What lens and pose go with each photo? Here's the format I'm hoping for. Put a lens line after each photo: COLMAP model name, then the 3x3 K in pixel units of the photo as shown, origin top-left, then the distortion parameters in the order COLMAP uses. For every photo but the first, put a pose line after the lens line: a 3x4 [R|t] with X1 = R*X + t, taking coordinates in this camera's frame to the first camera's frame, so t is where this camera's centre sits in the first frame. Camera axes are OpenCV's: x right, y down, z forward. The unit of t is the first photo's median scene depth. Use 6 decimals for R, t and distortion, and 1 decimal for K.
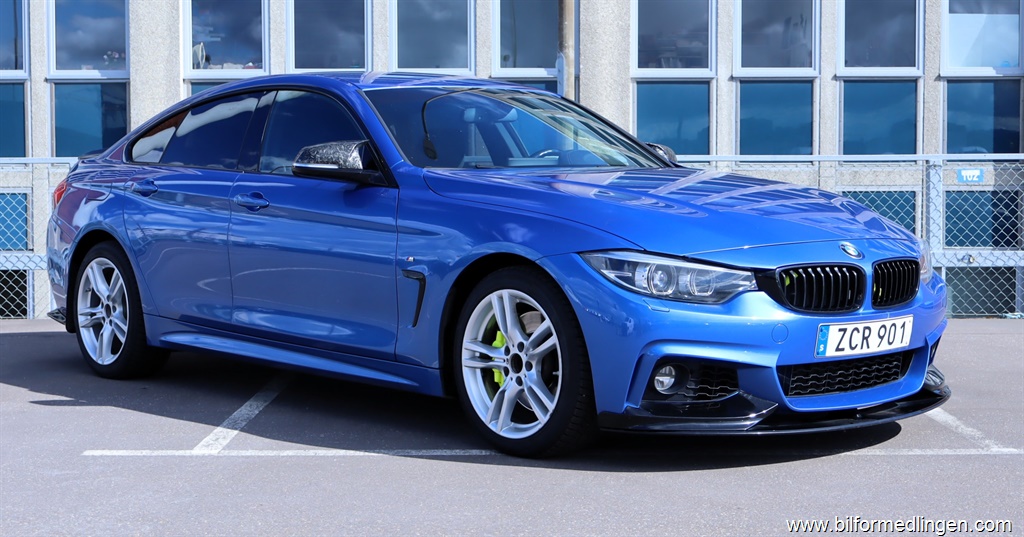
lens RADIAL K [[1640.1, 0, 510.9], [0, 1640.1, 267.5], [0, 0, 1]] dist [-0.007918, 0.000000]
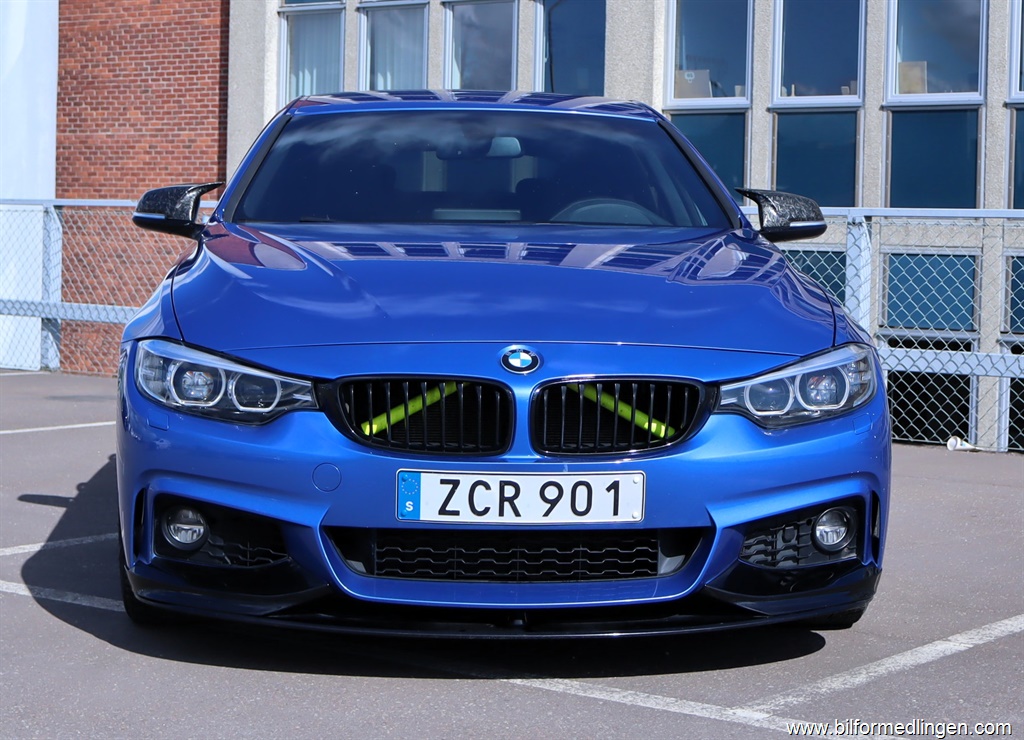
lens RADIAL K [[2191.8, 0, 513.1], [0, 2191.8, 361.6], [0, 0, 1]] dist [0.010876, 0.000000]
pose [[0.792110, 0.054322, -0.607956, 0.719971], [-0.053051, 0.998390, 0.020087, -0.026307], [0.608068, 0.016341, 0.793716, 0.332188]]
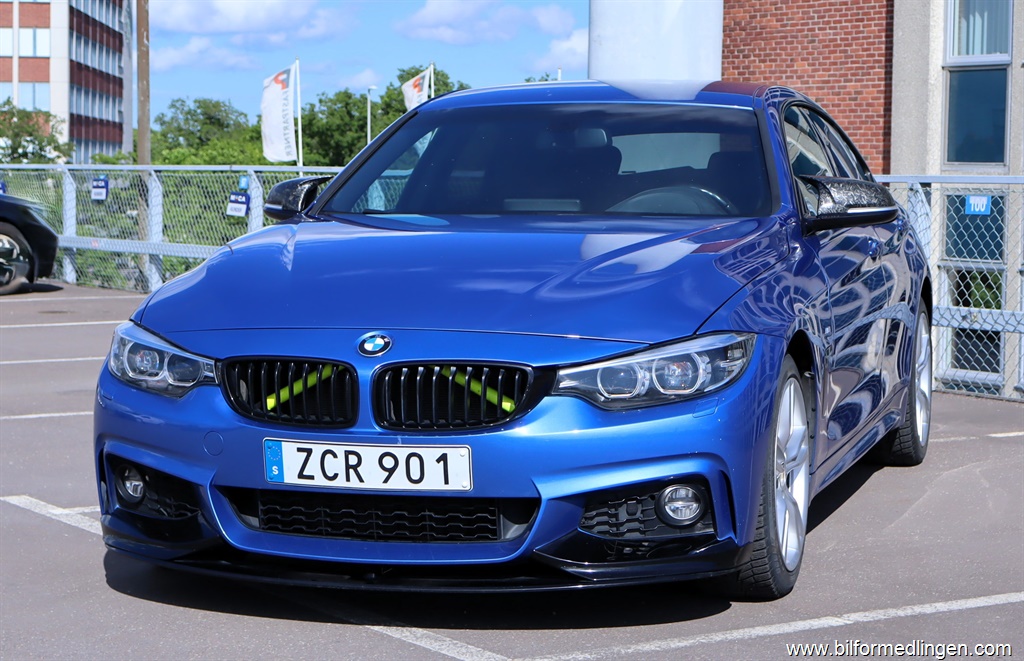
lens RADIAL K [[2394.5, 0, 512.0], [0, 2394.5, 338.6], [0, 0, 1]] dist [0.016775, 0.000000]
pose [[0.538914, 0.066695, -0.839716, 1.118084], [-0.053506, 0.997558, 0.044893, -0.062765], [0.840660, 0.020737, 0.541166, 0.489400]]
